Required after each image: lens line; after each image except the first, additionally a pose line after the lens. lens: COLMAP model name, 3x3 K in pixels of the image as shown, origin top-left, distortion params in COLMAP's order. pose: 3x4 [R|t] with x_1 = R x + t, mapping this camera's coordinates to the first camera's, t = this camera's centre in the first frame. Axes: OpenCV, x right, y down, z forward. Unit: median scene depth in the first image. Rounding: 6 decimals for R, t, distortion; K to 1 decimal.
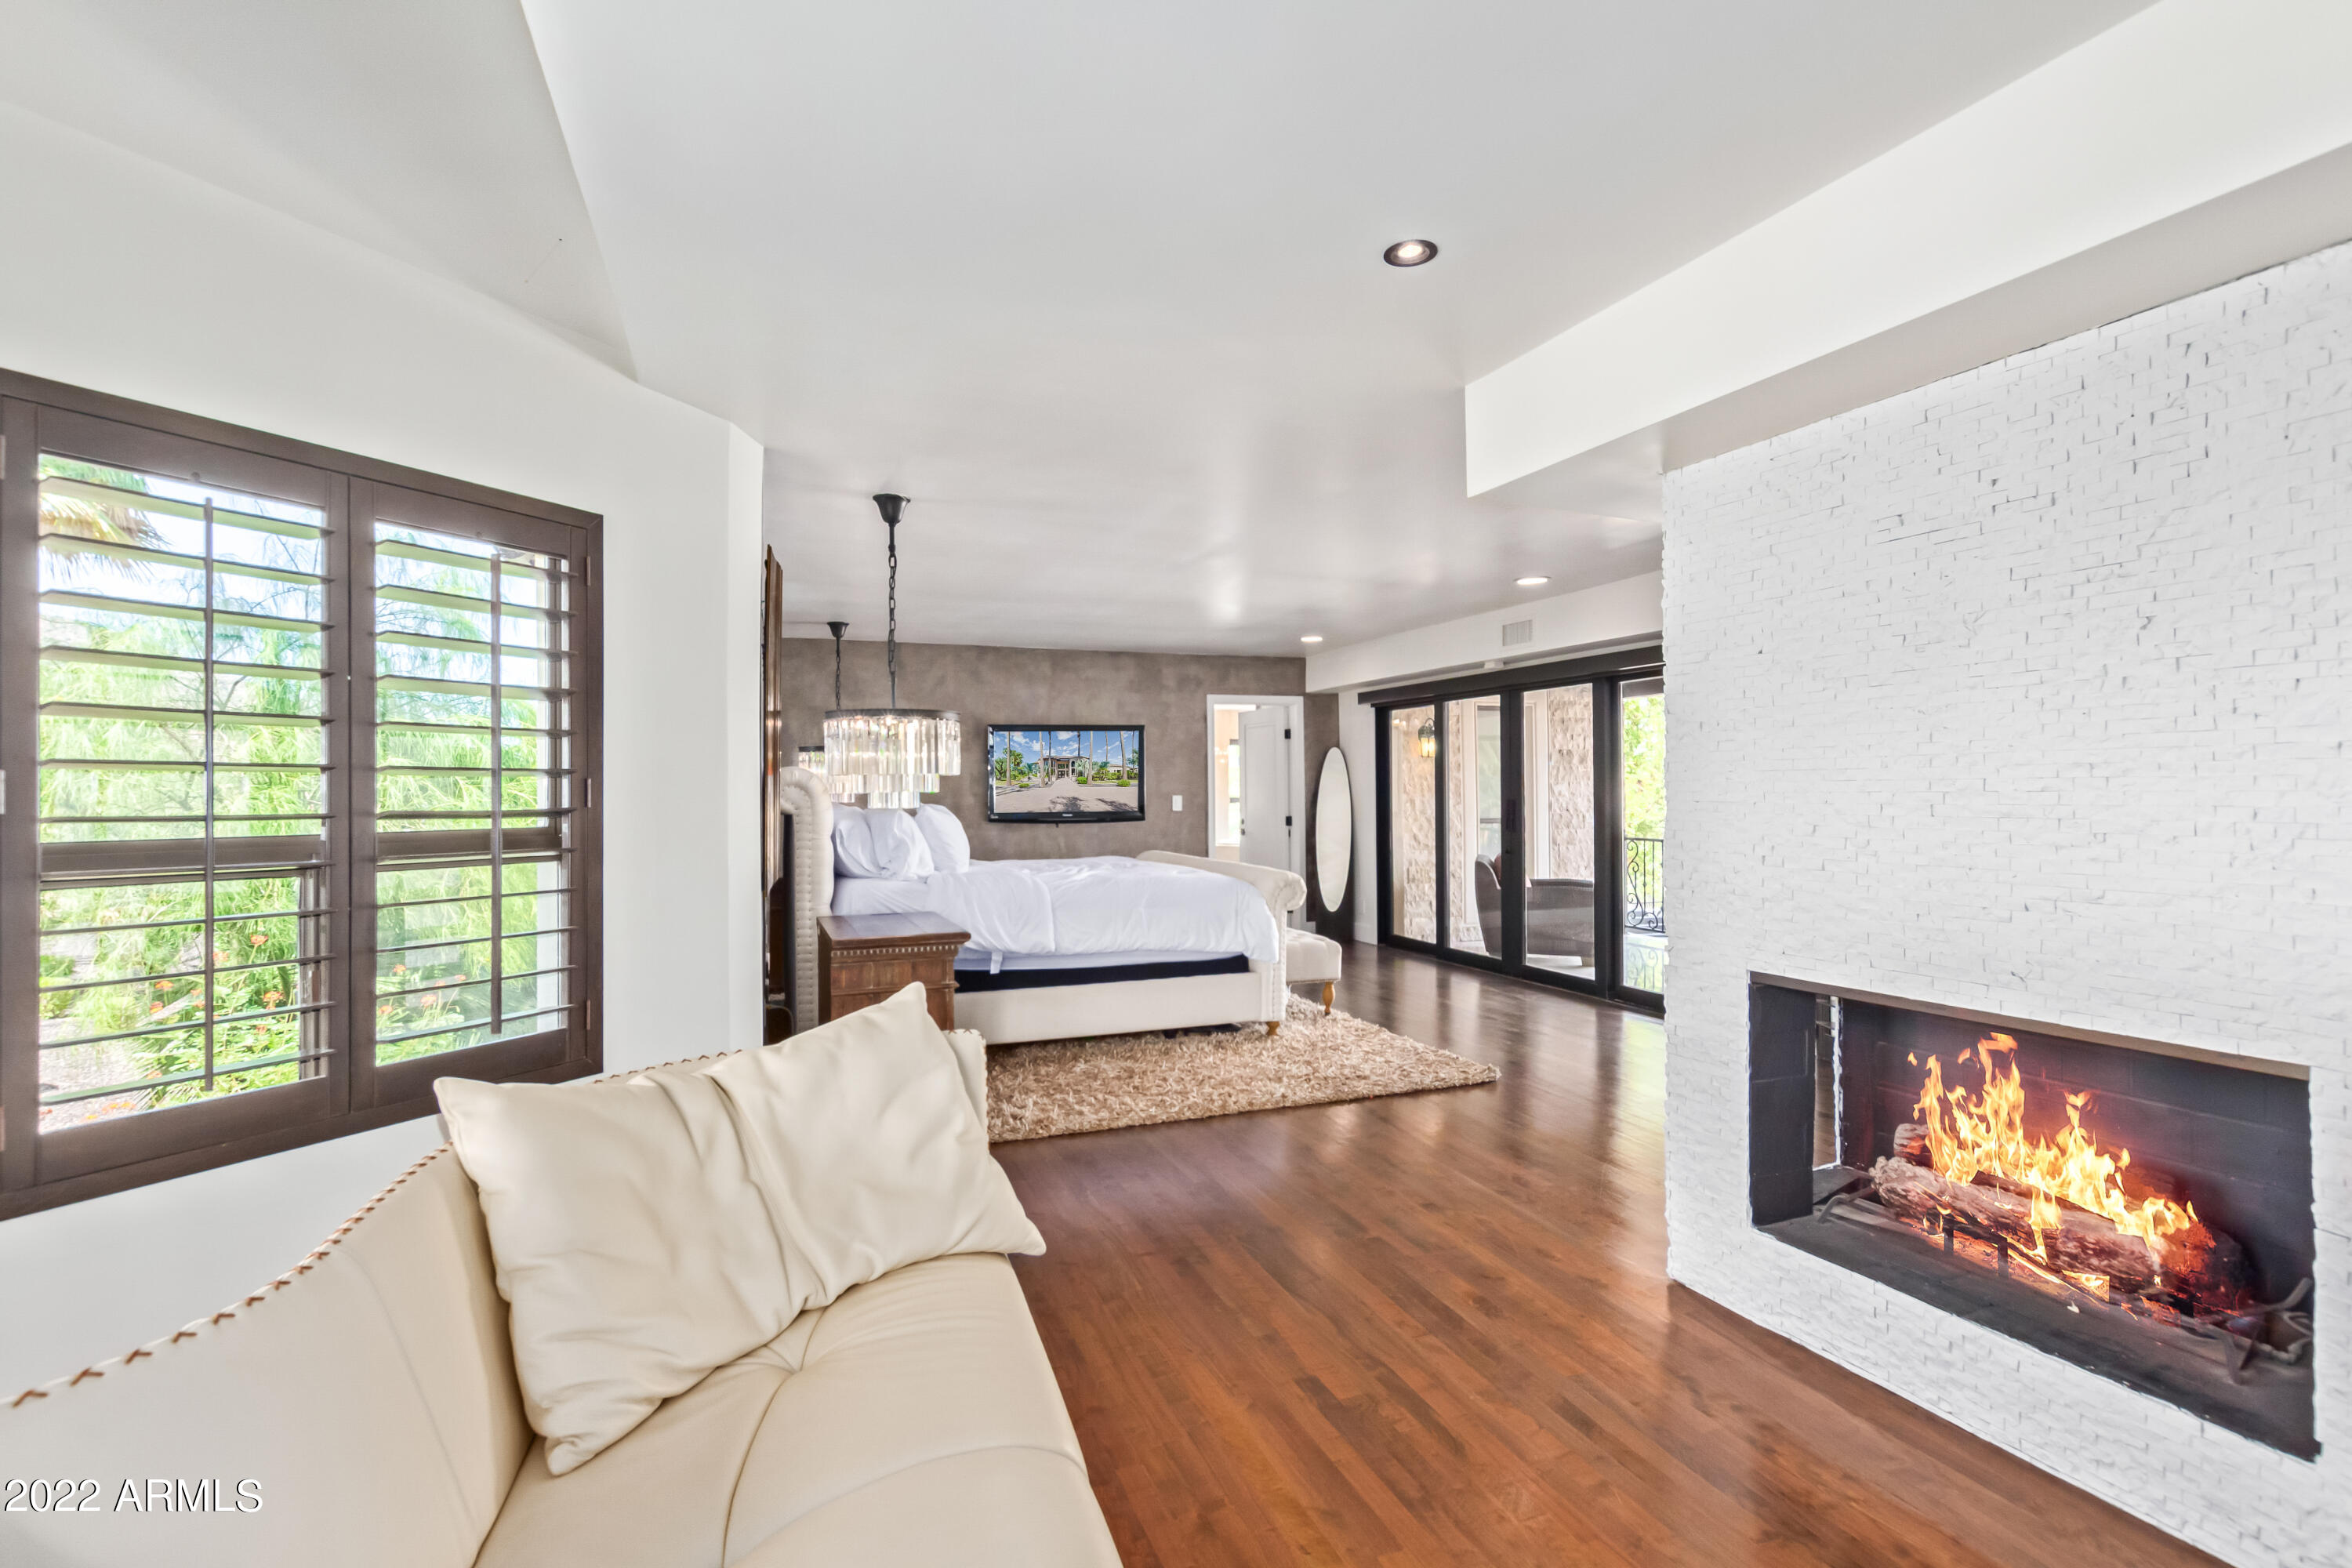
lens RADIAL K [[1082.8, 0, 1178.5], [0, 1082.8, 799.6], [0, 0, 1]] dist [0.001334, 0.000197]
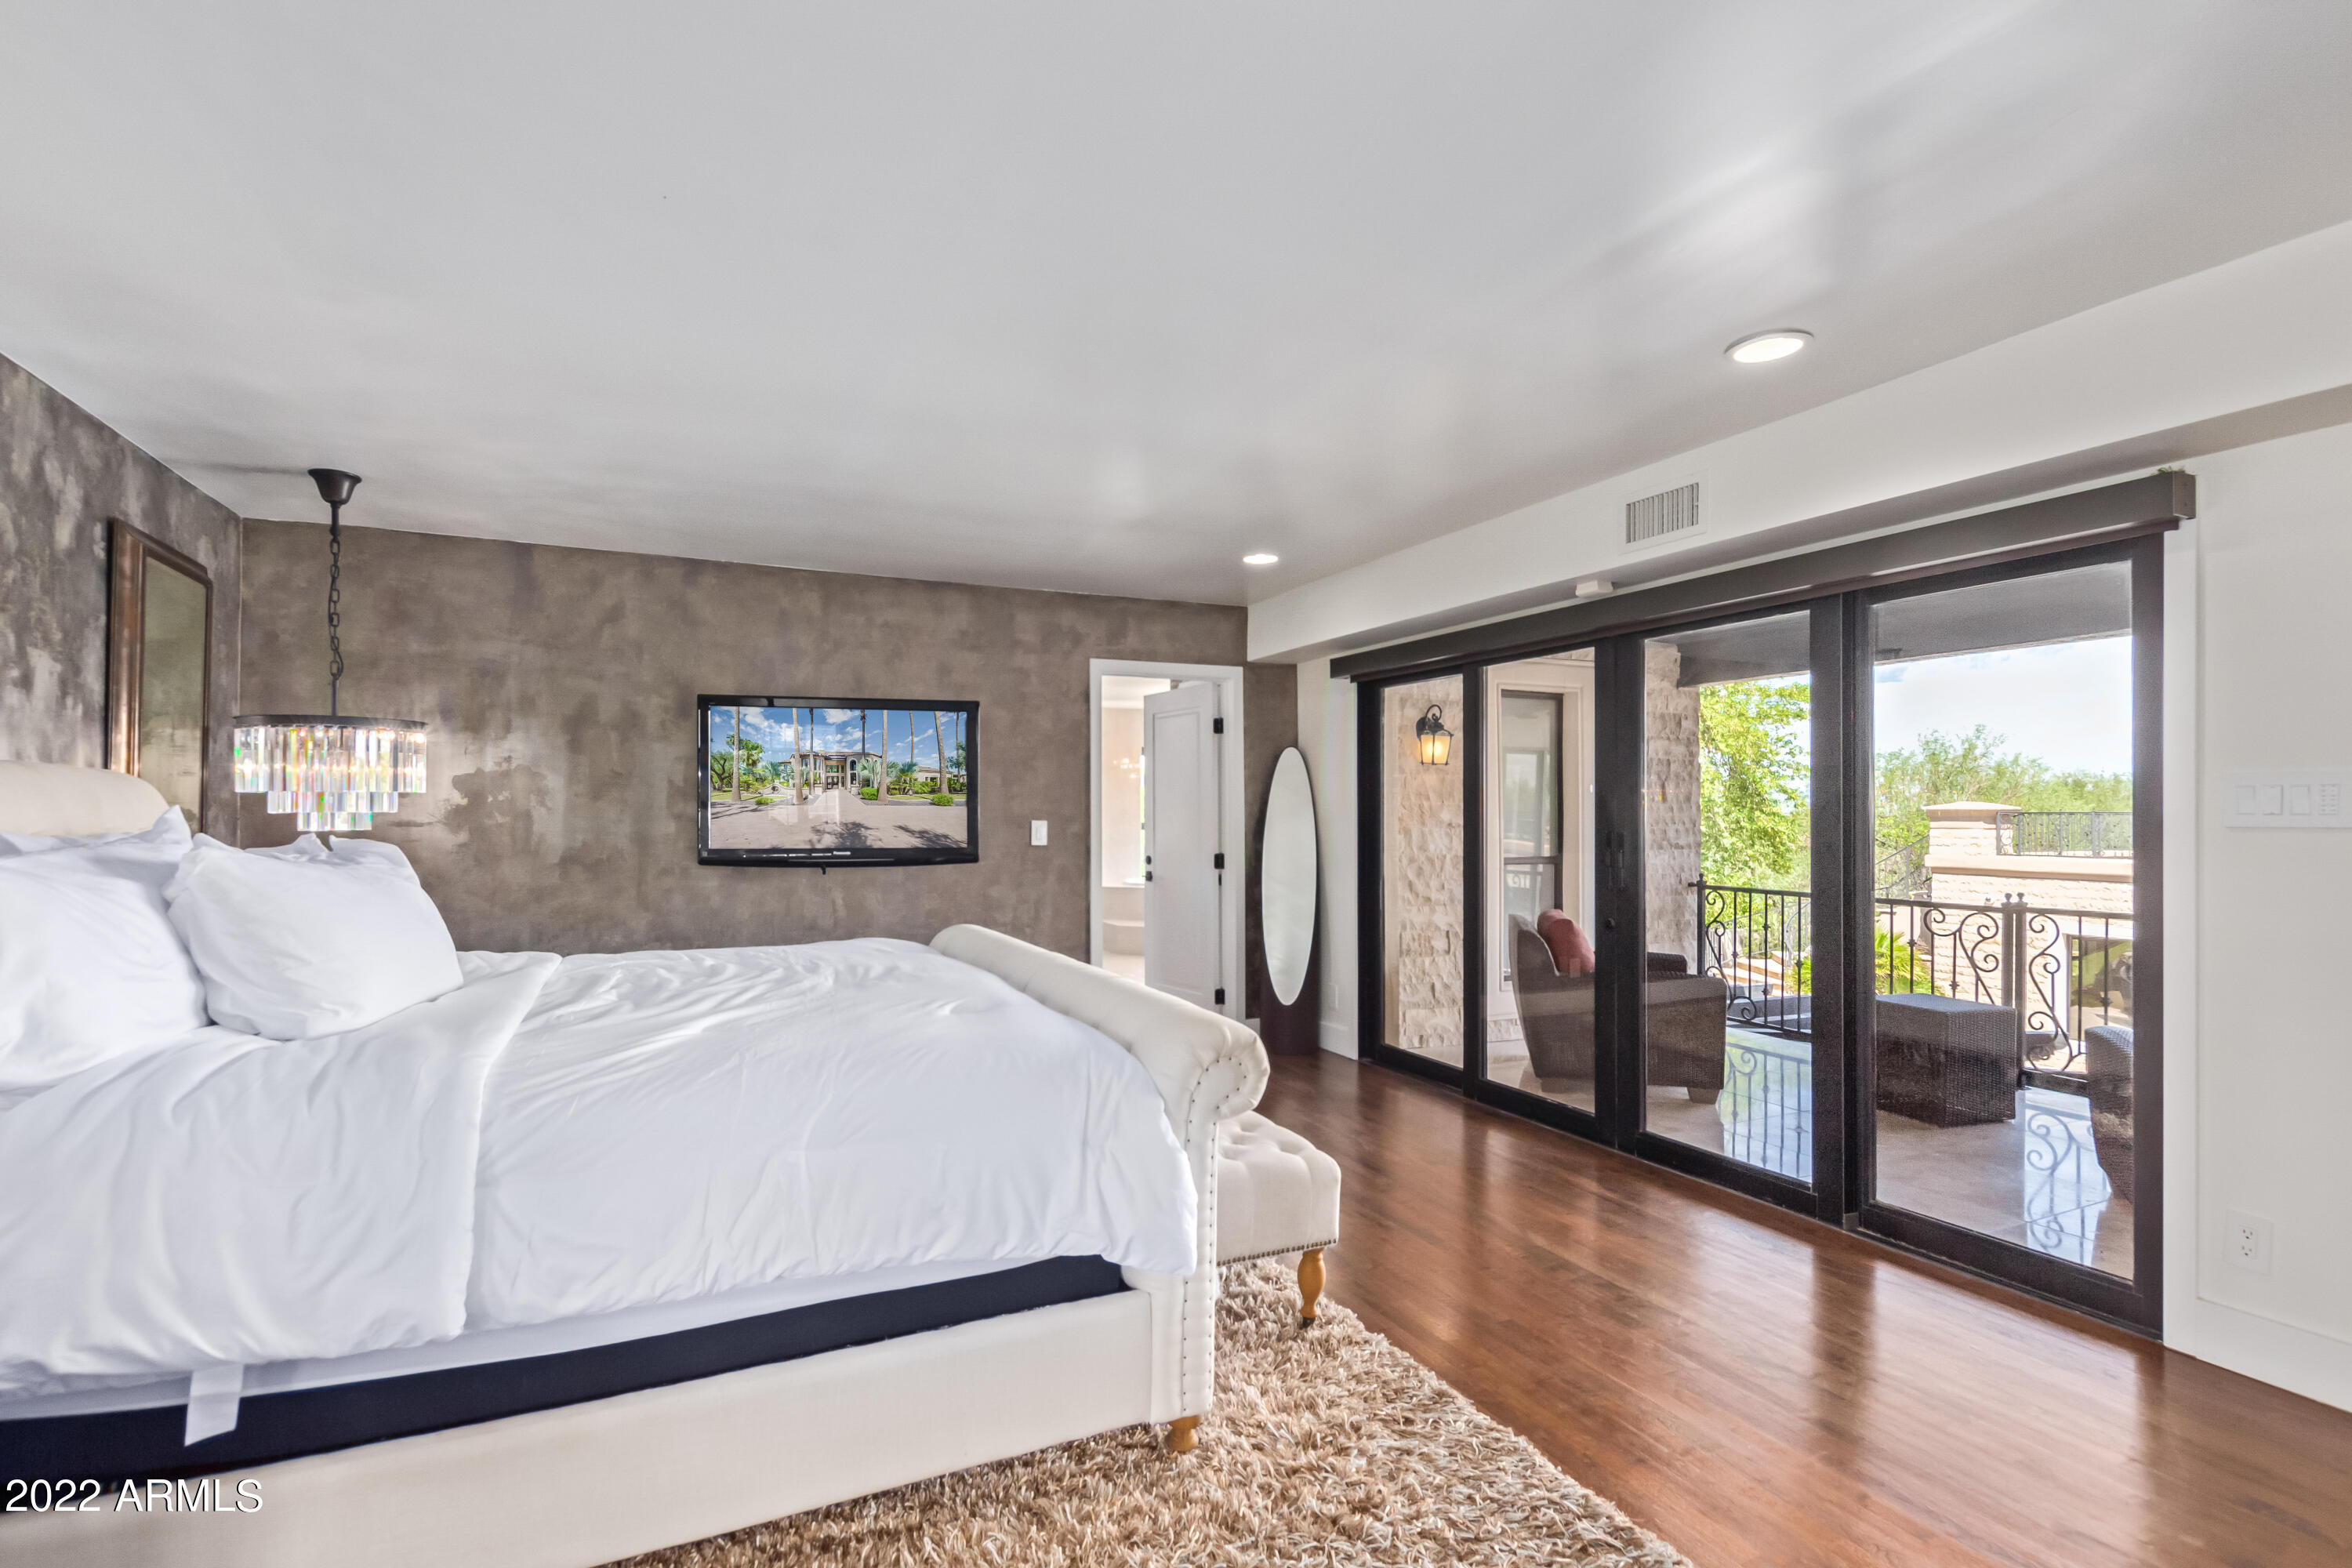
lens RADIAL K [[1082.8, 0, 1178.5], [0, 1082.8, 799.6], [0, 0, 1]] dist [0.001334, 0.000197]
pose [[0.997698, 0.009193, 0.067194, 0.038192], [-0.007855, 0.999766, -0.020158, -0.004167], [-0.067364, 0.019584, 0.997536, 0.400809]]
